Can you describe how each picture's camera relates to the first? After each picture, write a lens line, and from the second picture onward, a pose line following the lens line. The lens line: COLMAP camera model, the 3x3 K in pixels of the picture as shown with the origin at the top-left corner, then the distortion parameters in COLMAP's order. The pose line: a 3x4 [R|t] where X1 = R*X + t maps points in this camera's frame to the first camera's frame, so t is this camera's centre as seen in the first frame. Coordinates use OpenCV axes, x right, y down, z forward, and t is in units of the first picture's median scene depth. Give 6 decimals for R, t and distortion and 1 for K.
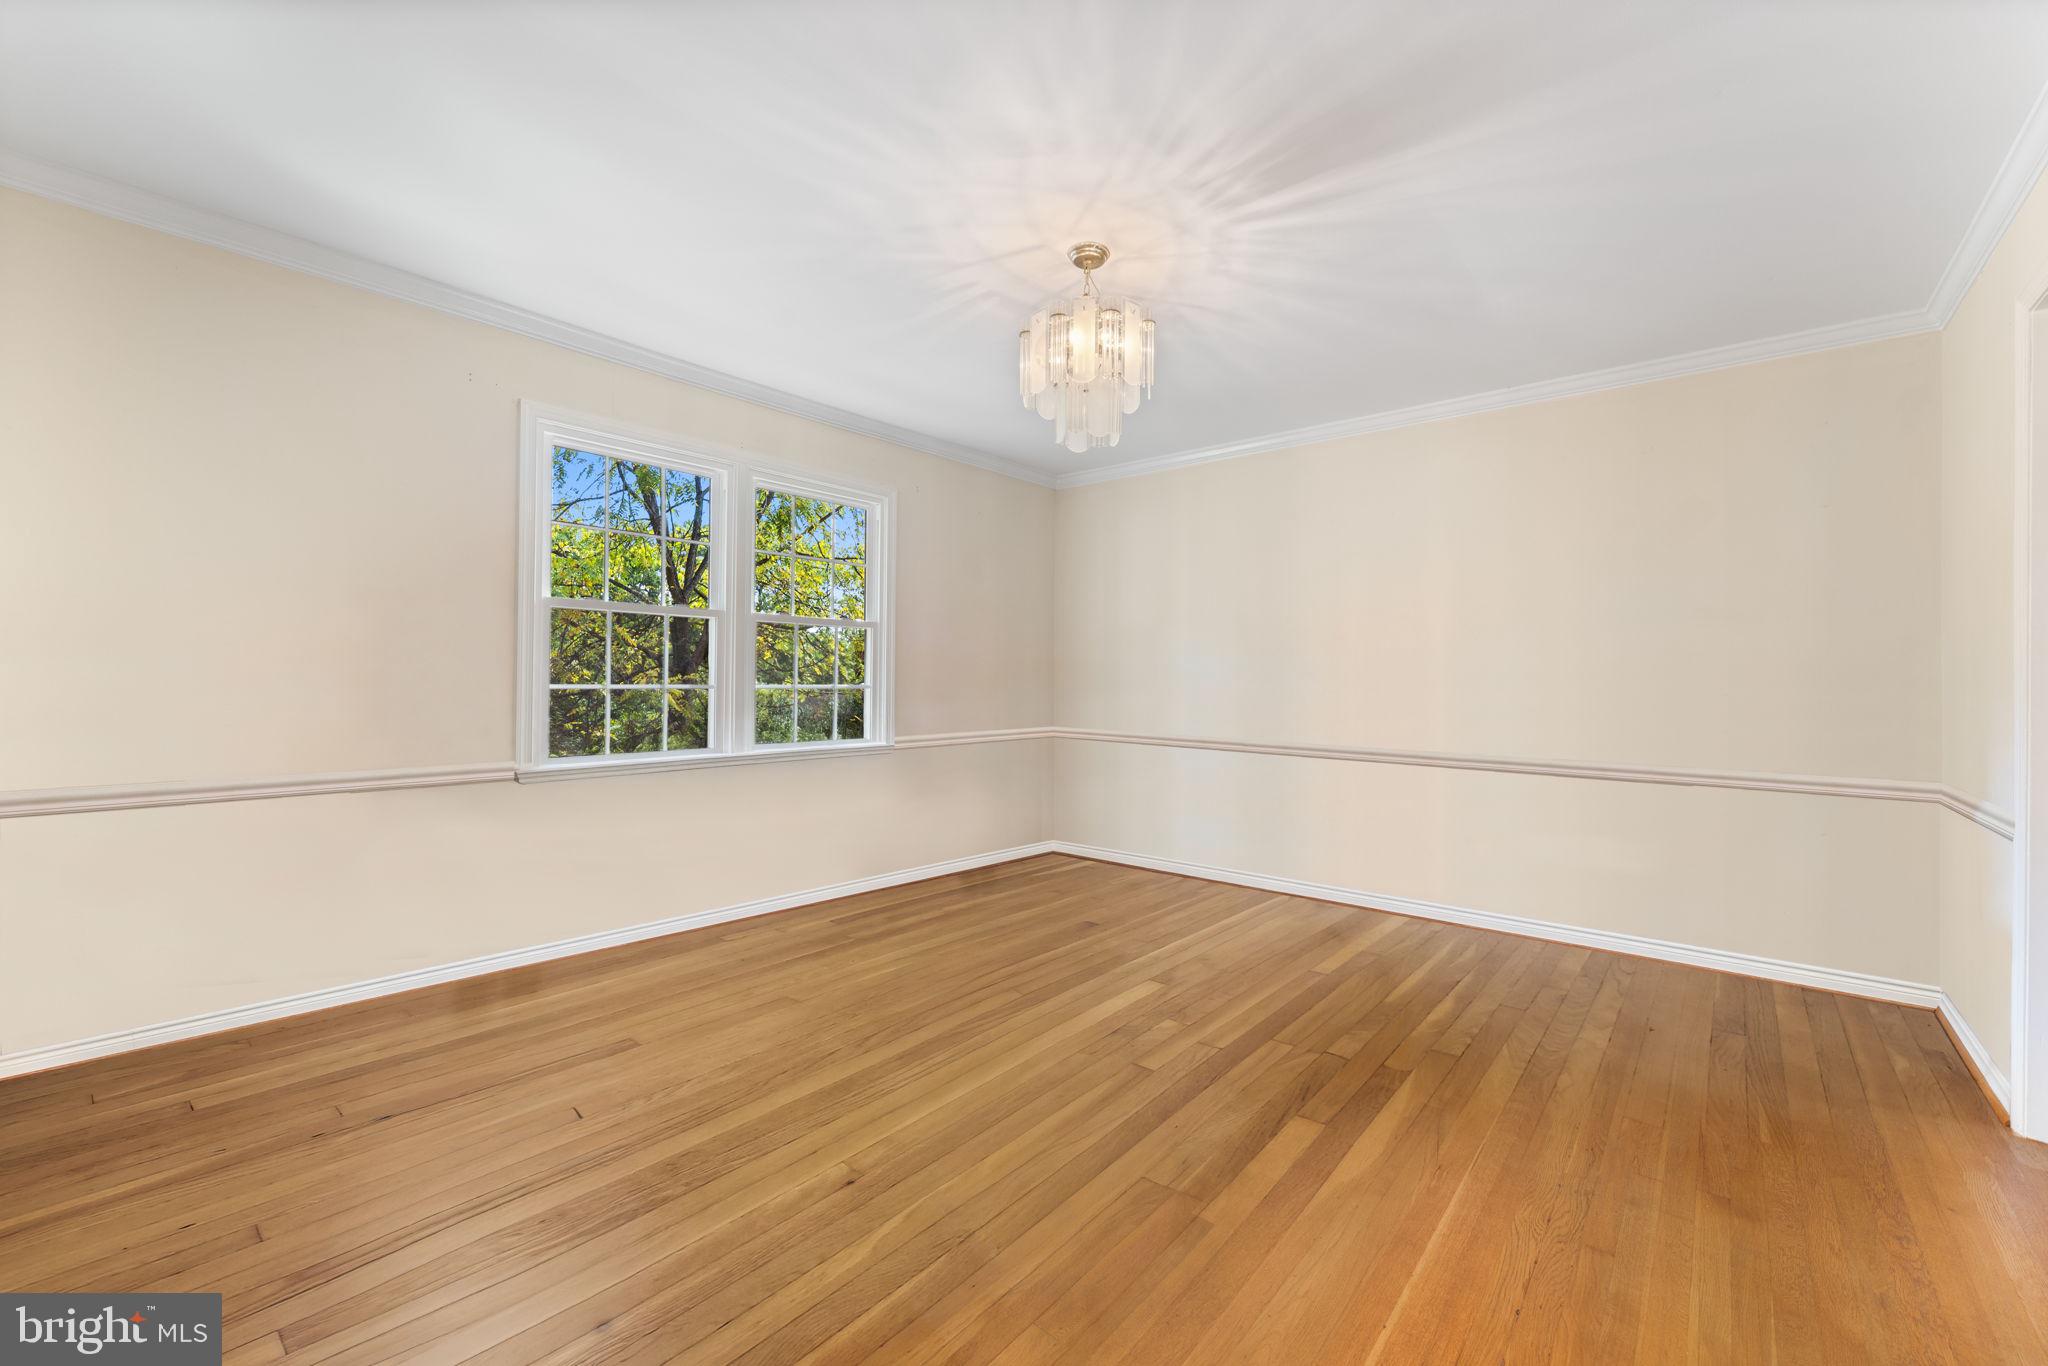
lens RADIAL K [[826.9, 0, 1019.1], [0, 826.9, 677.9], [0, 0, 1]] dist [0.013558, 0.000489]
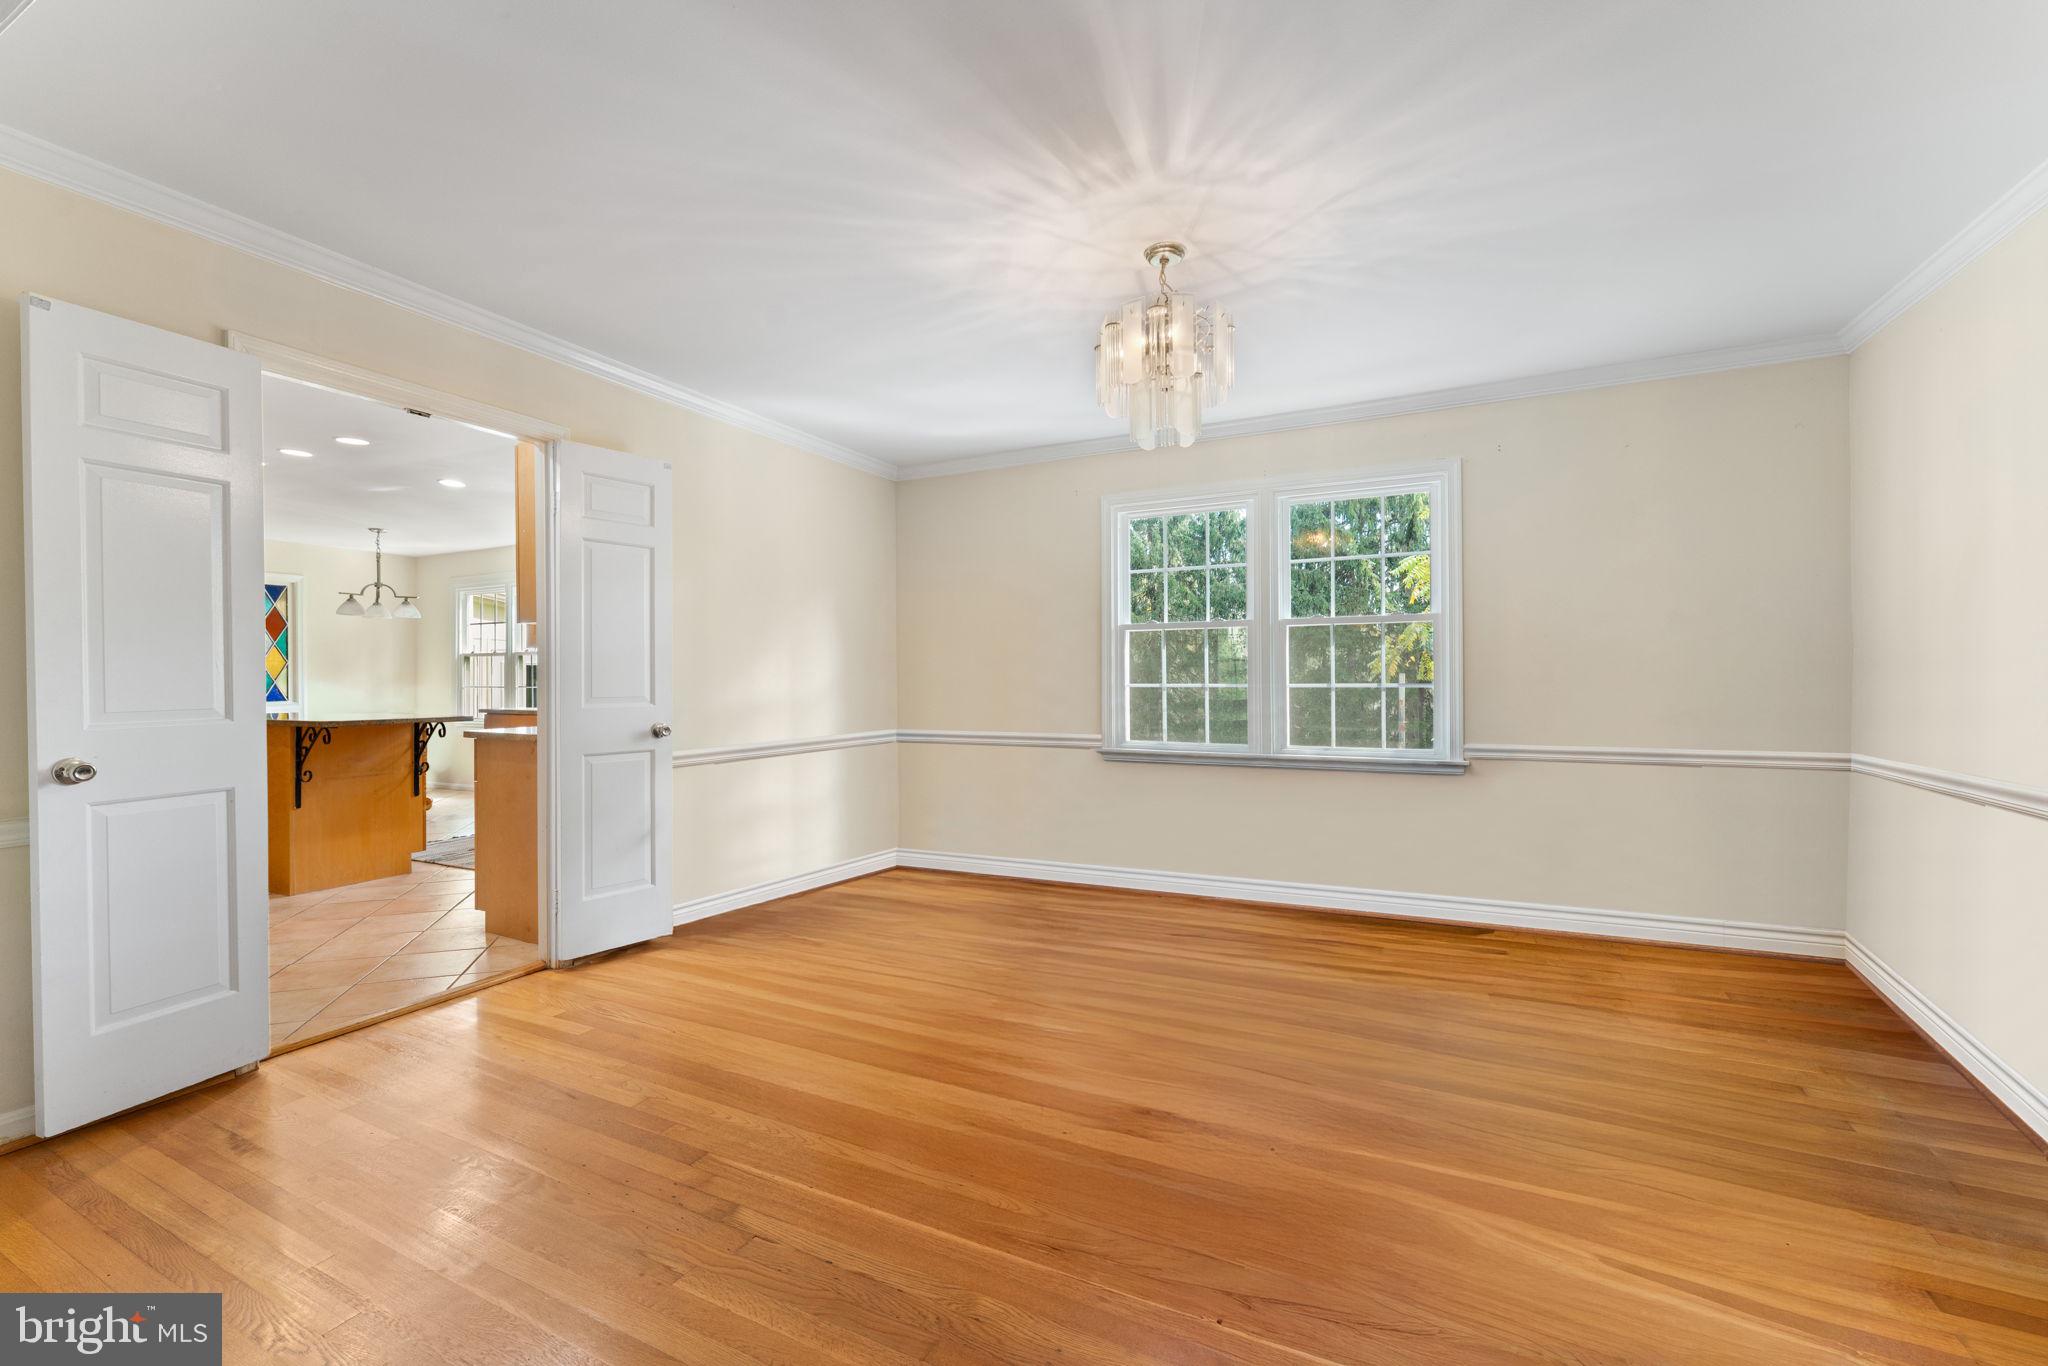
lens RADIAL K [[826.9, 0, 1019.1], [0, 826.9, 677.9], [0, 0, 1]] dist [0.013558, 0.000489]
pose [[0.255511, -0.020559, -0.966588, 0.754208], [0.009124, 0.999781, -0.018853, 0.020988], [0.966763, -0.004002, 0.255642, 0.420330]]
